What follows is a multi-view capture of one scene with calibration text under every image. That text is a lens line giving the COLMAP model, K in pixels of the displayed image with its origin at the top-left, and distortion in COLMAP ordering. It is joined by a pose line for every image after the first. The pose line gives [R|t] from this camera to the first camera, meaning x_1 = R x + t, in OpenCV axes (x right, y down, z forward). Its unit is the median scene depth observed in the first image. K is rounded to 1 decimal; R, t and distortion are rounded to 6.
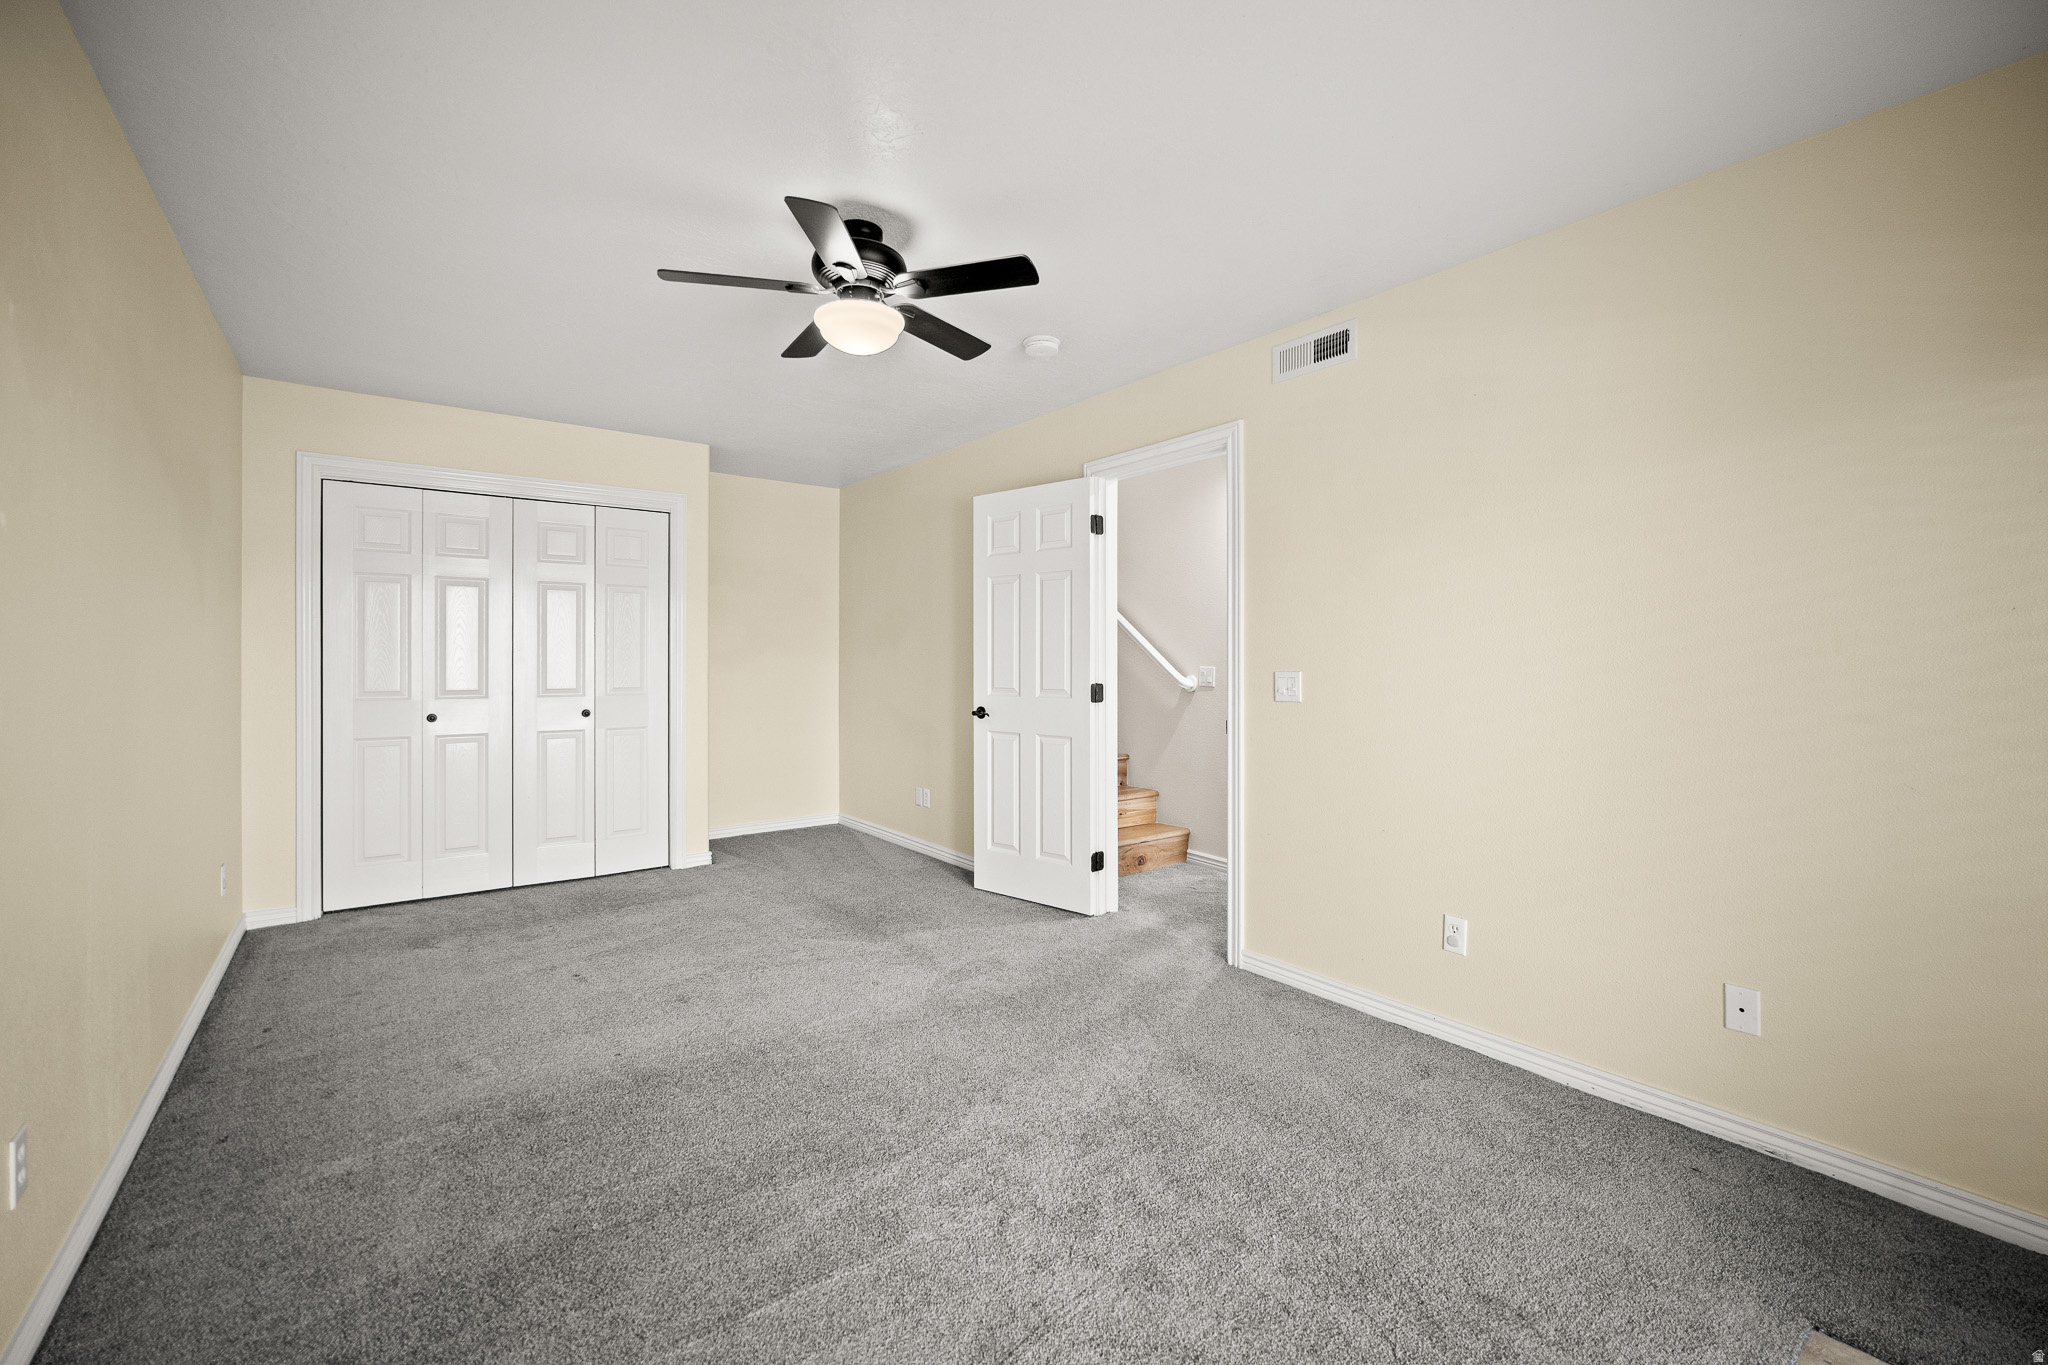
lens RADIAL K [[842.1, 0, 1036.7], [0, 842.1, 688.7], [0, 0, 1]] dist [-0.003478, 0.000496]
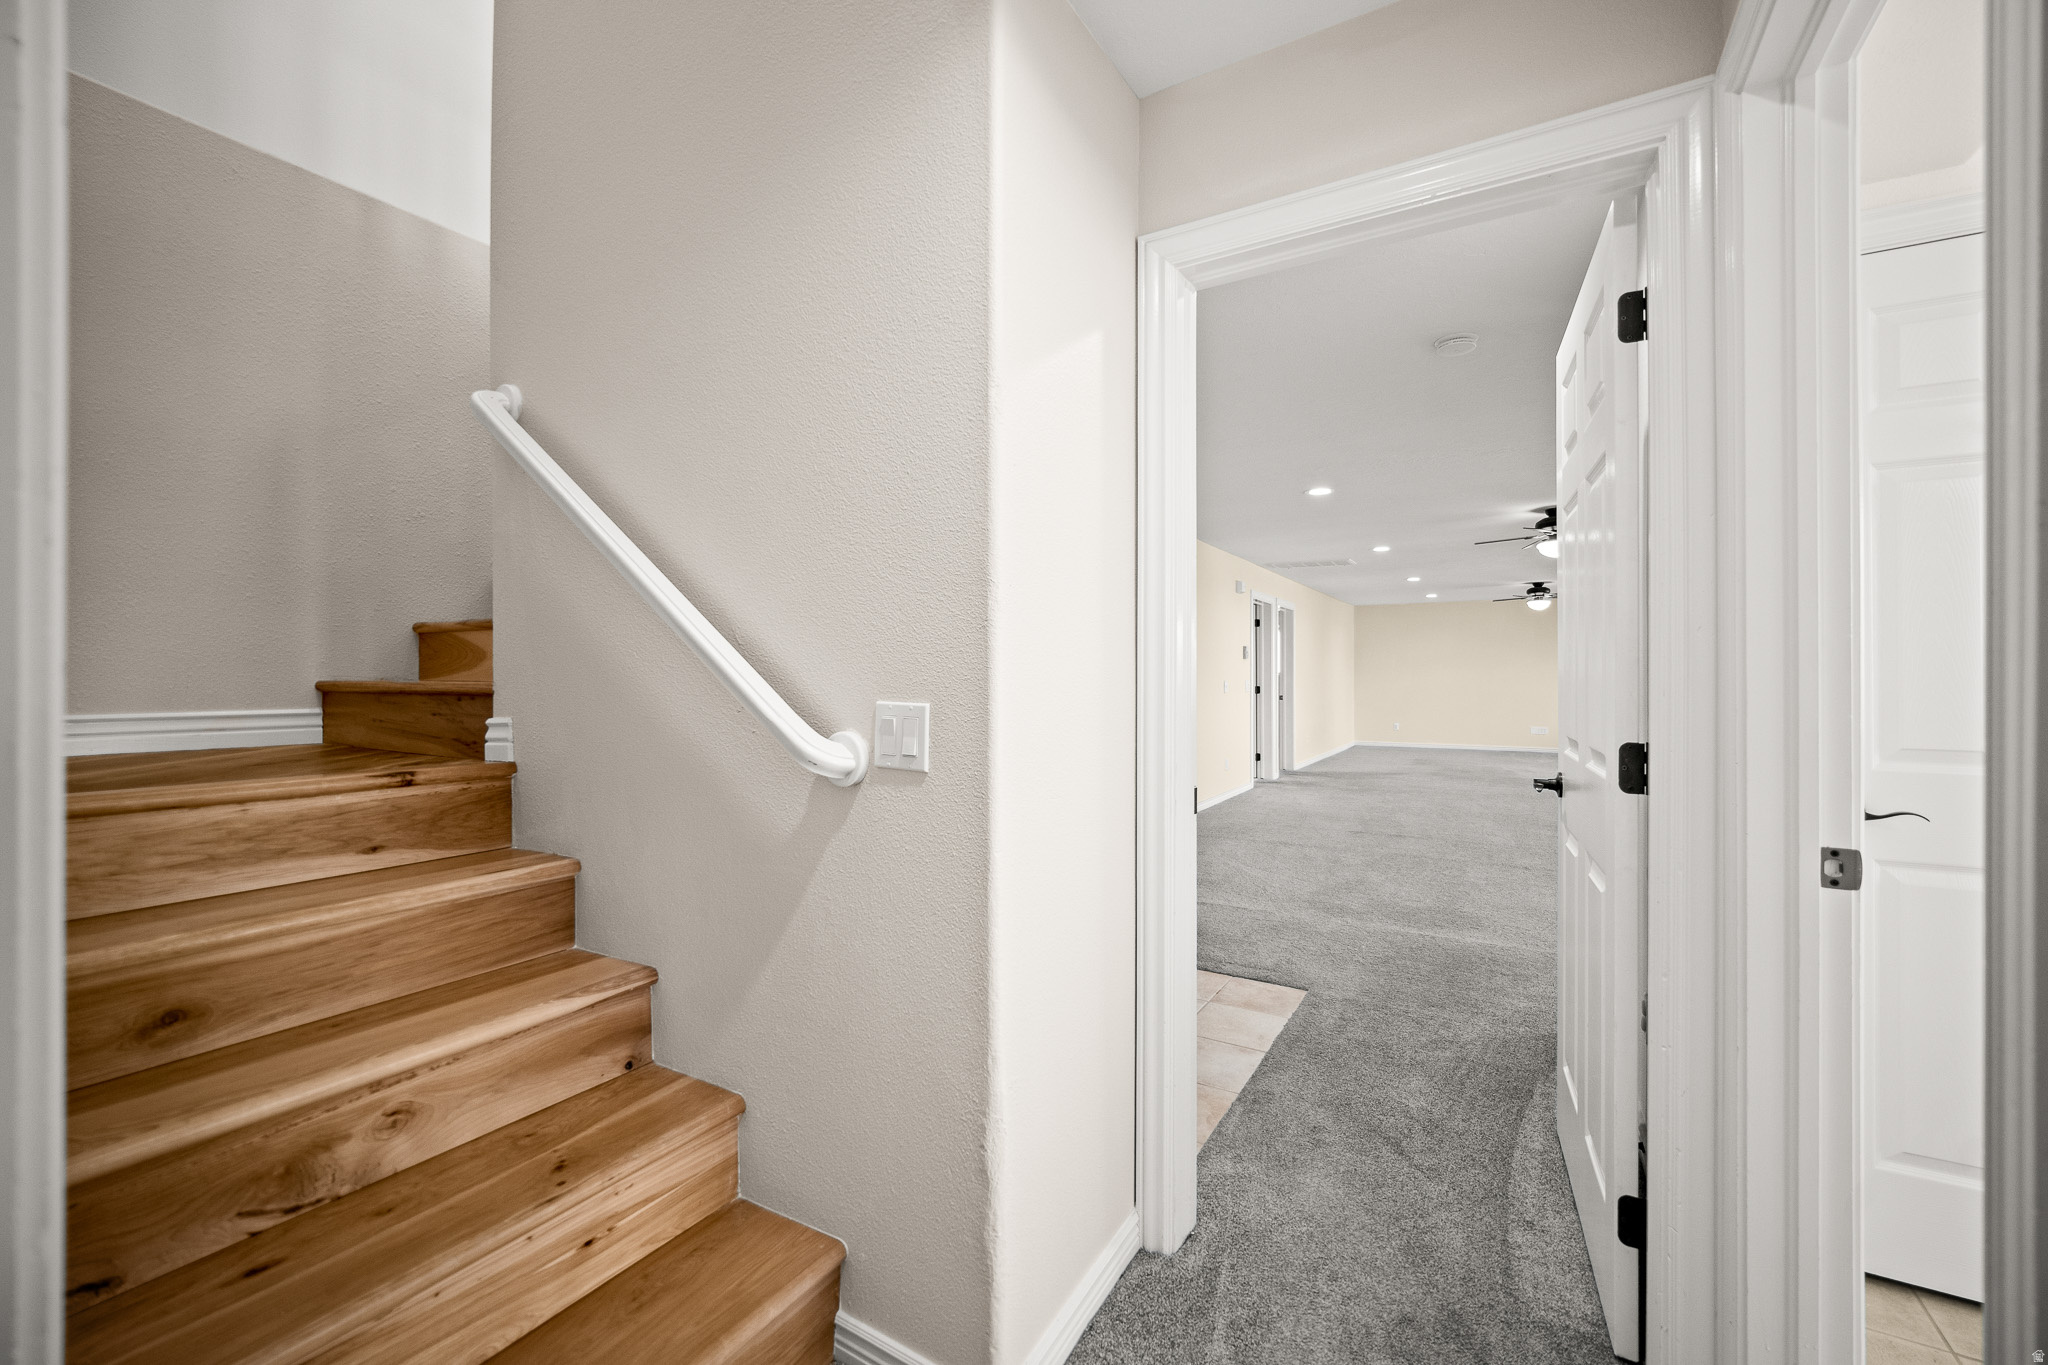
lens RADIAL K [[842.1, 0, 1025.2], [0, 842.1, 677.6], [0, 0, 1]] dist [-0.003478, 0.000496]
pose [[0.931528, 0.003284, 0.363654, 0.129280], [0.006395, 0.999657, -0.025409, -0.026198], [-0.363612, 0.025995, 0.931188, 0.676865]]
